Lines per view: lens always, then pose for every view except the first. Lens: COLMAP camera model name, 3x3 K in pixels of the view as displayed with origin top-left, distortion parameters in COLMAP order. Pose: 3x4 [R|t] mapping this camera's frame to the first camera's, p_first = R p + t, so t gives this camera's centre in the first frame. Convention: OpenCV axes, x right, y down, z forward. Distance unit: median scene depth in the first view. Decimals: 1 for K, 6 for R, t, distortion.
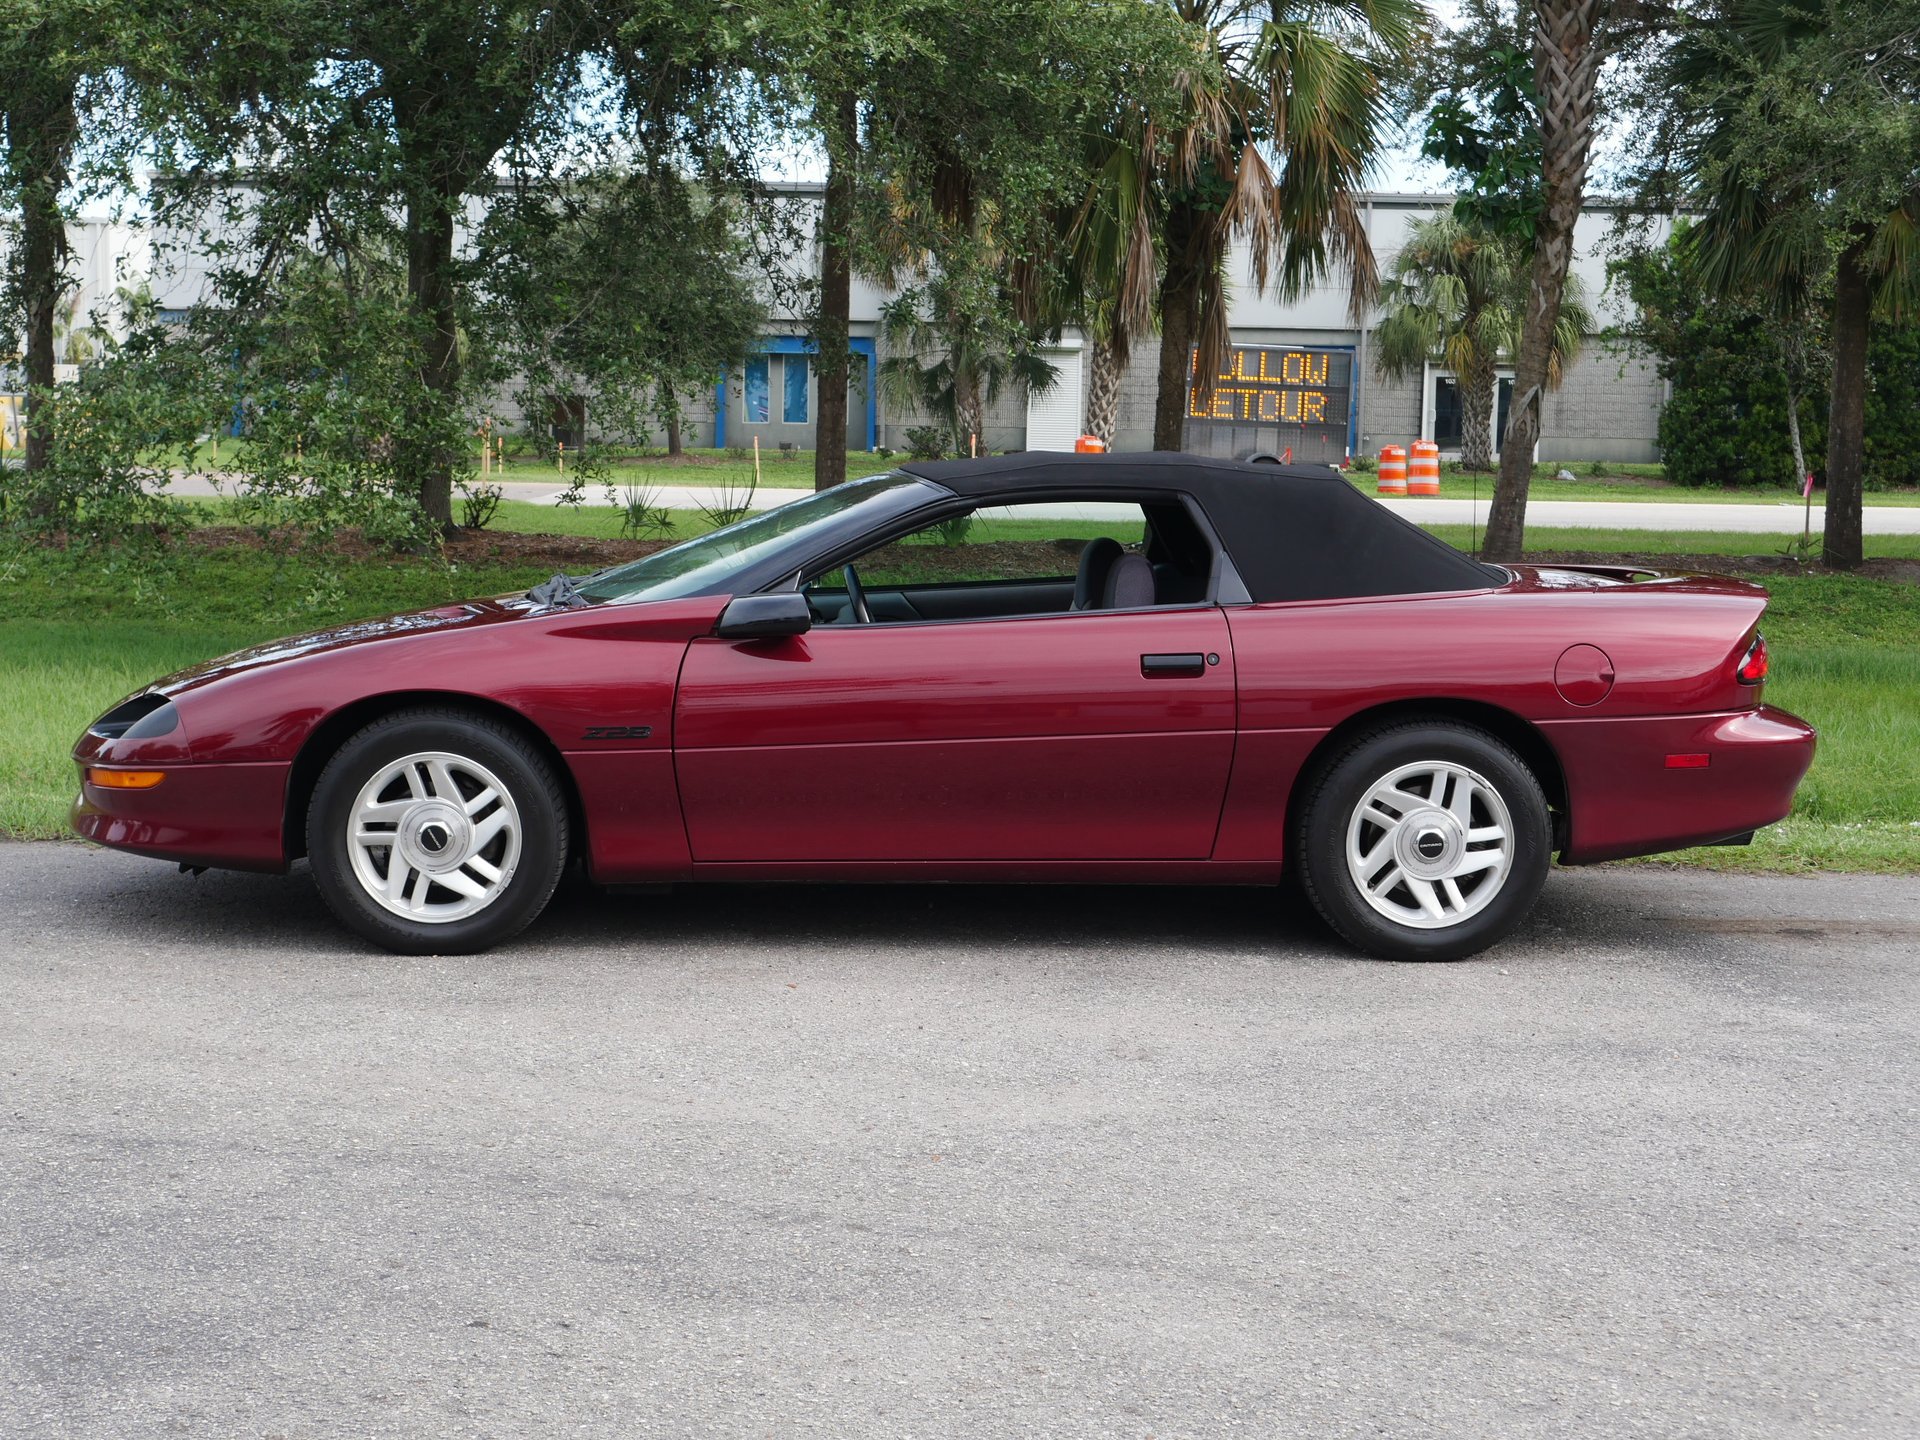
lens RADIAL K [[2494.7, 0, 1062.3], [0, 2494.7, 791.9], [0, 0, 1]] dist [-0.003488, 0.000000]
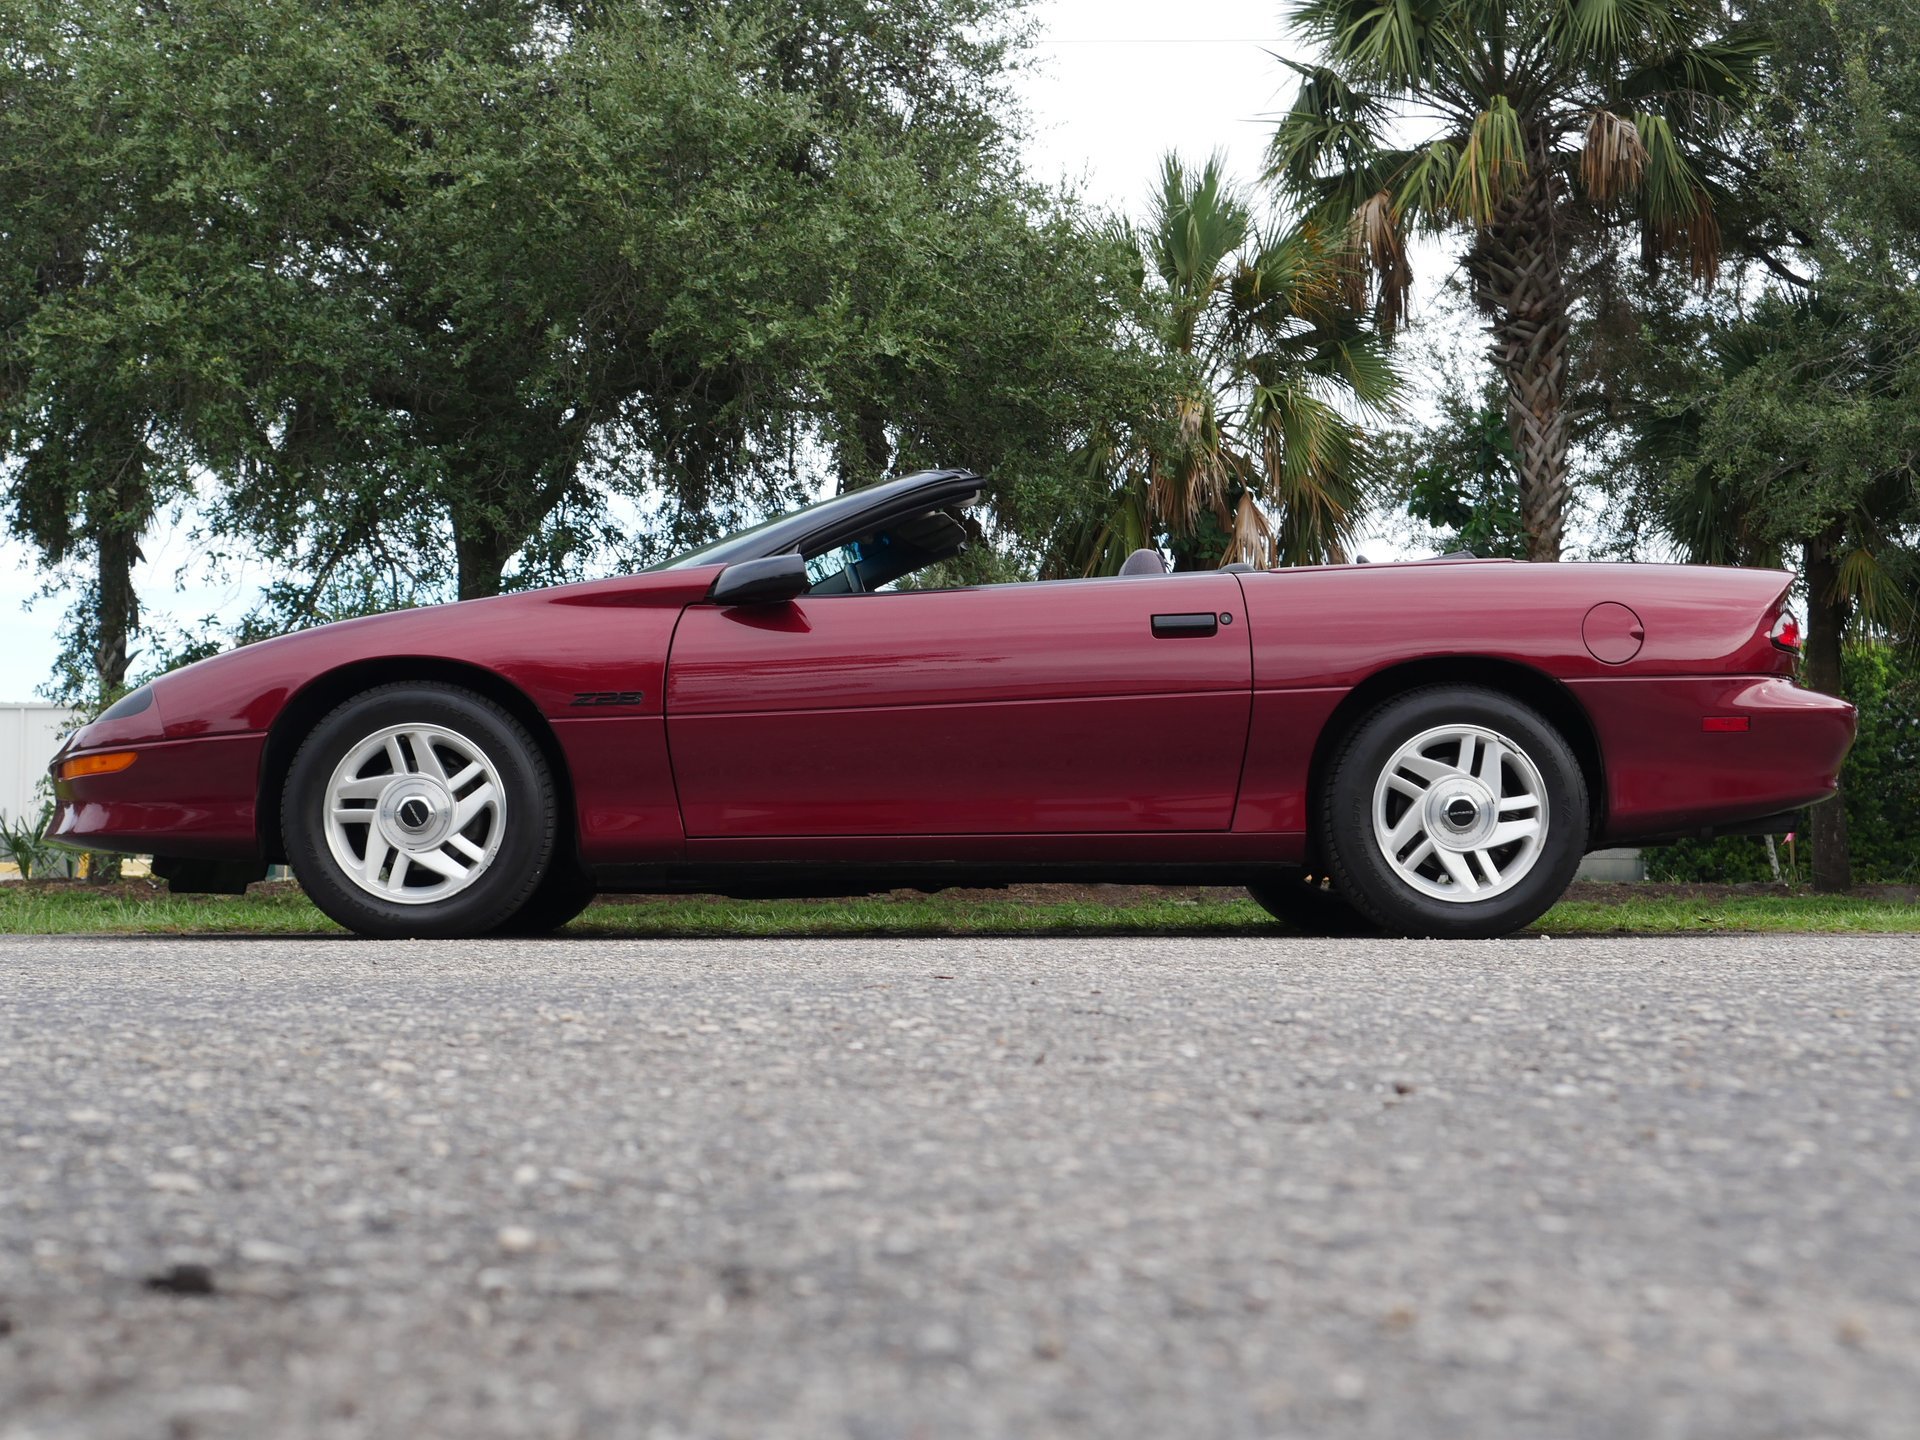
lens RADIAL K [[2360.7, 0, 1057.4], [0, 2360.7, 797.9], [0, 0, 1]] dist [-0.002185, 0.000000]
pose [[0.999811, -0.017598, -0.008227, 0.001394], [0.015858, 0.983982, -0.177562, 0.173301], [0.011220, 0.177398, 0.984075, 0.111502]]
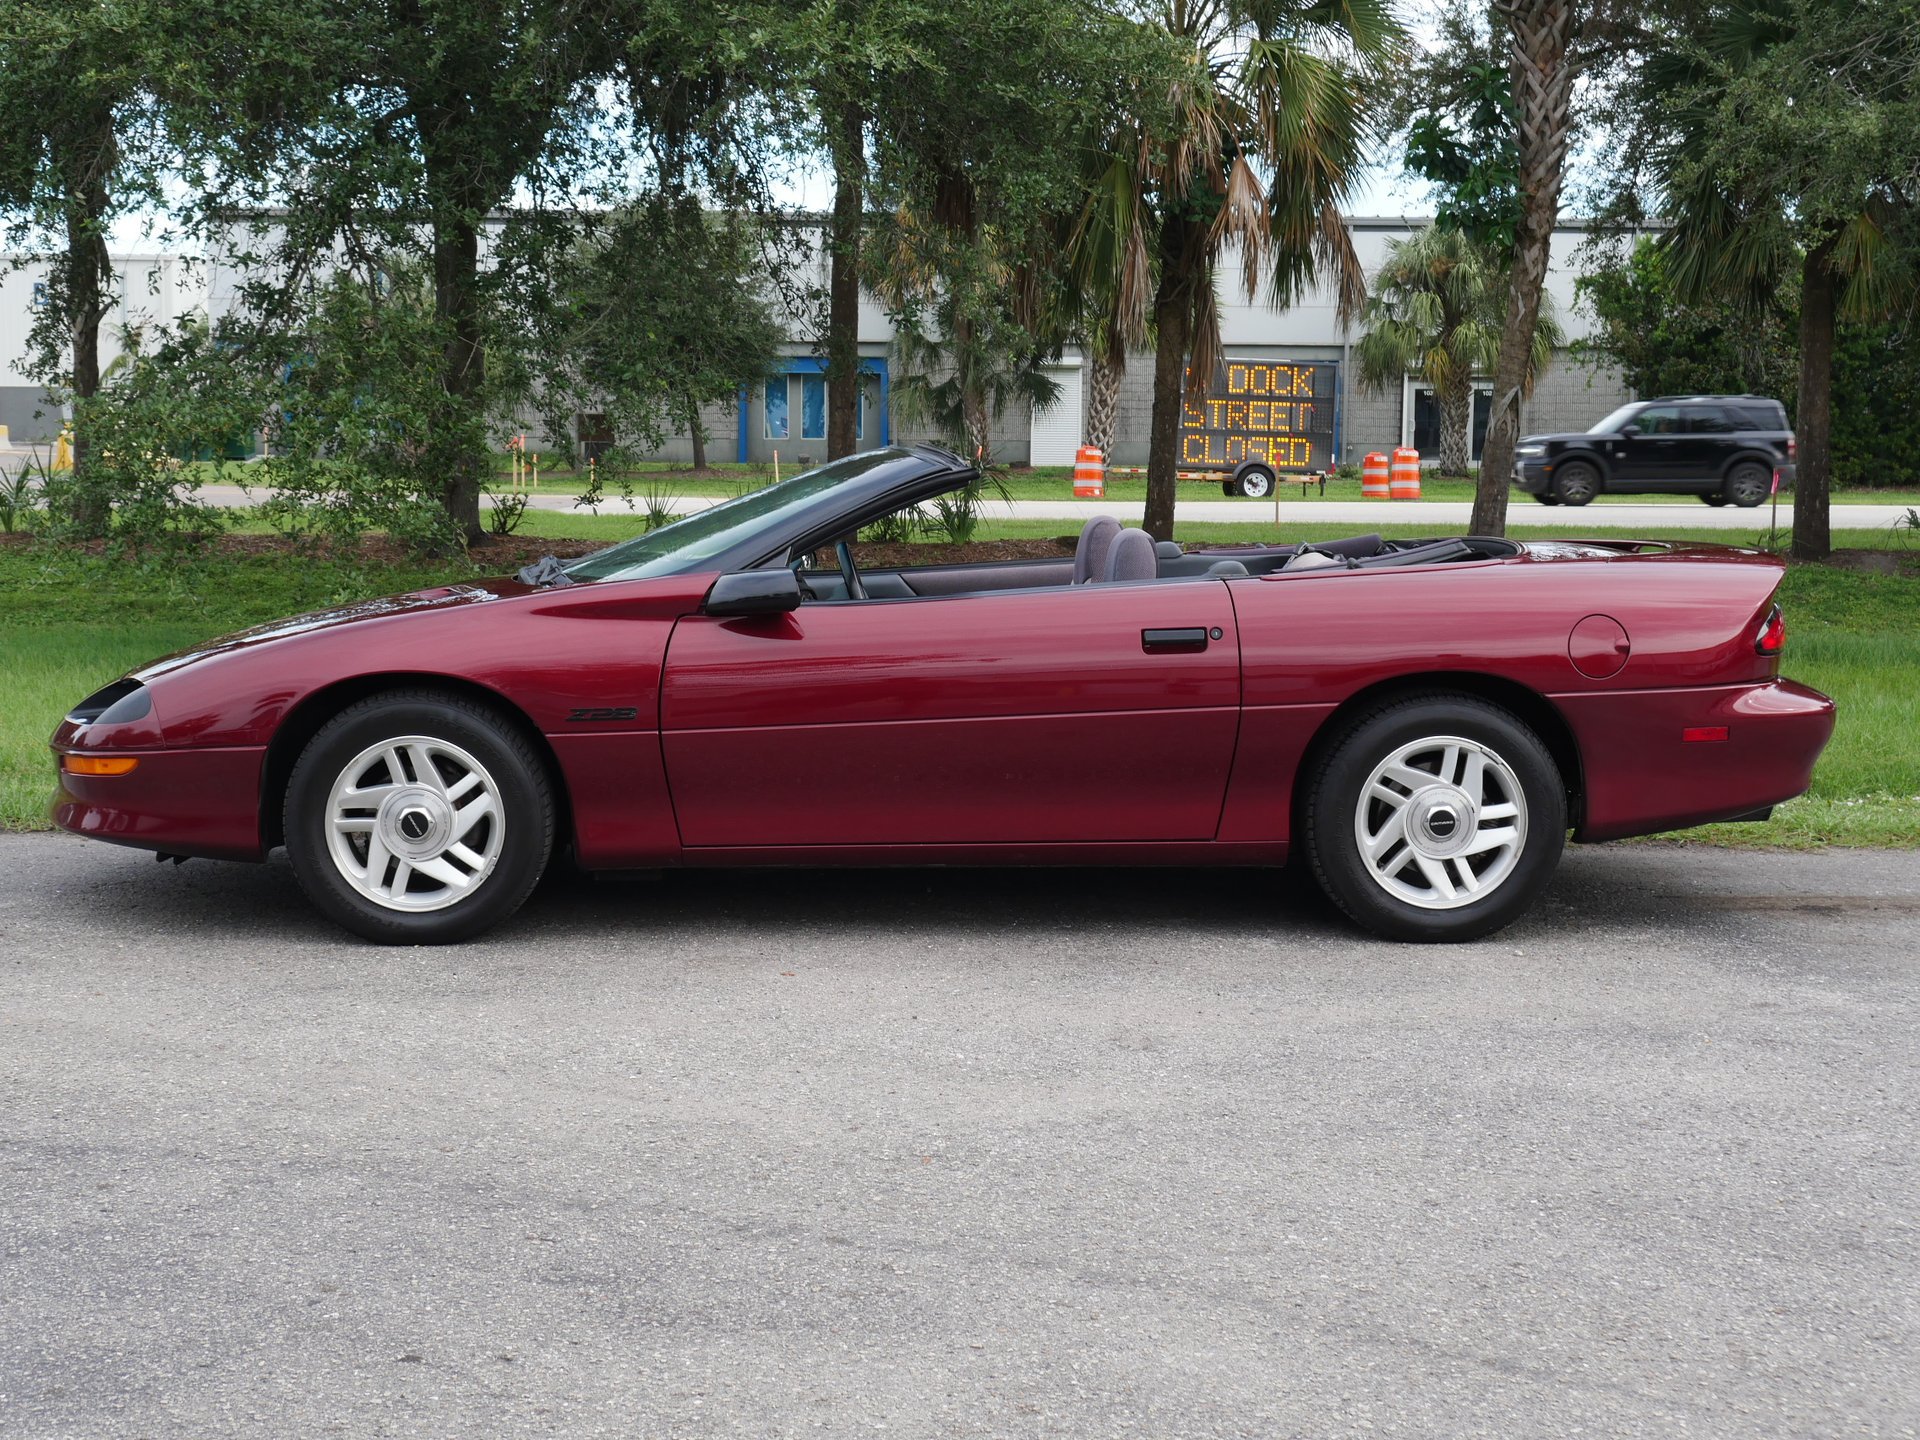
lens RADIAL K [[2360.7, 0, 1059.1], [0, 2360.7, 710.3], [0, 0, 1]] dist [-0.002185, 0.000000]
pose [[0.999960, -0.008464, -0.002941, 0.002012], [0.008369, 0.999489, -0.030852, 0.004555], [0.003201, 0.030827, 0.999520, 0.079743]]
